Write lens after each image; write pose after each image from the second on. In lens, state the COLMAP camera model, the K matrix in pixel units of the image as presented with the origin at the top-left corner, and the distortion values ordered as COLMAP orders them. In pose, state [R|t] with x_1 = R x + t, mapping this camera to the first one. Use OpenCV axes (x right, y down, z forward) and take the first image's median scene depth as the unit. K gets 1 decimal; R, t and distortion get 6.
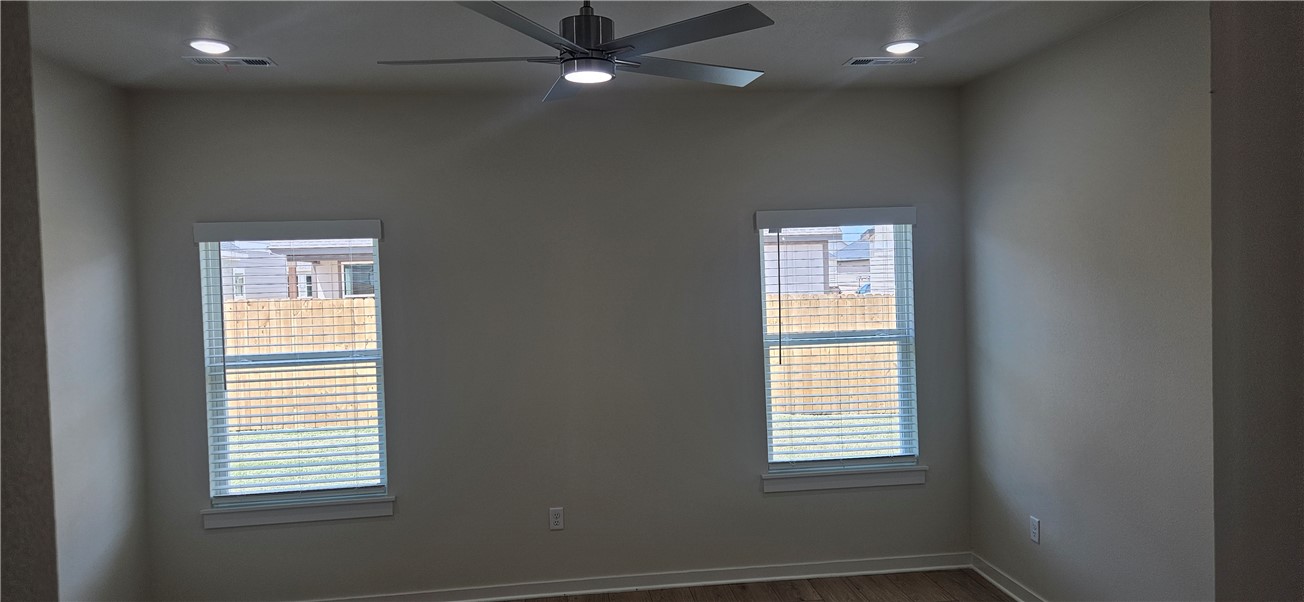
lens RADIAL K [[864.8, 0, 655.8], [0, 864.8, 289.7], [0, 0, 1]] dist [0.005625, 0.001131]
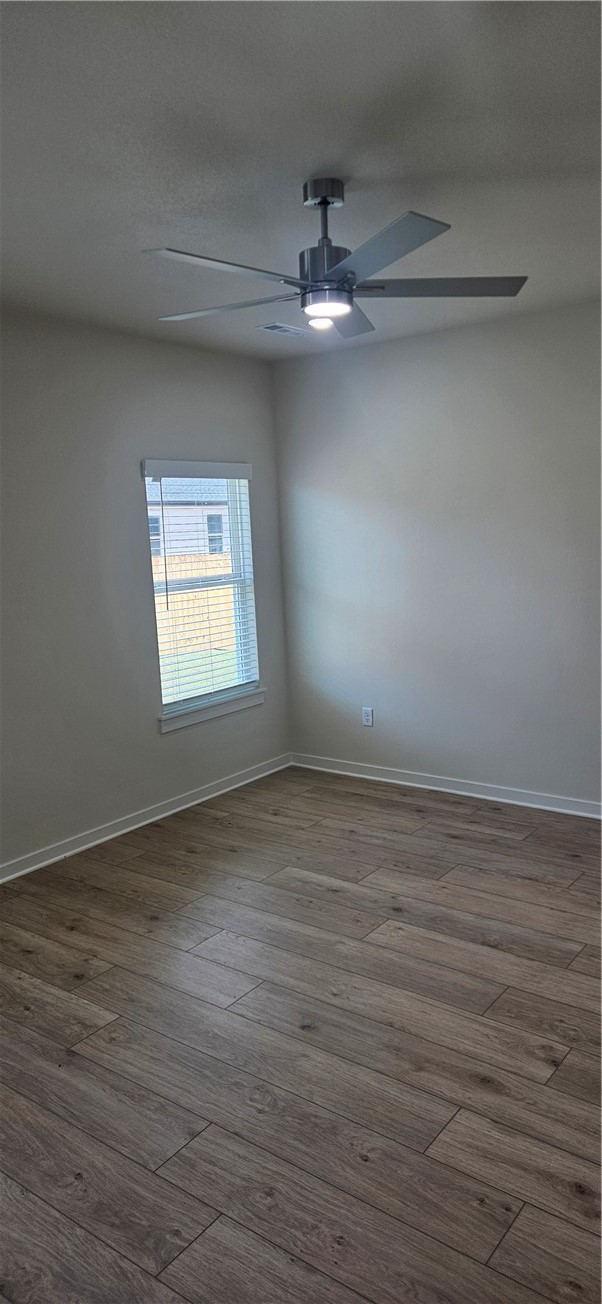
lens RADIAL K [[864.8, 0, 311.0], [0, 864.8, 647.2], [0, 0, 1]] dist [0.005625, 0.001131]
pose [[0.659350, -0.101352, 0.744973, -0.523578], [0.032107, 0.993764, 0.106783, 0.024675], [-0.751150, -0.046488, 0.658493, 0.180346]]
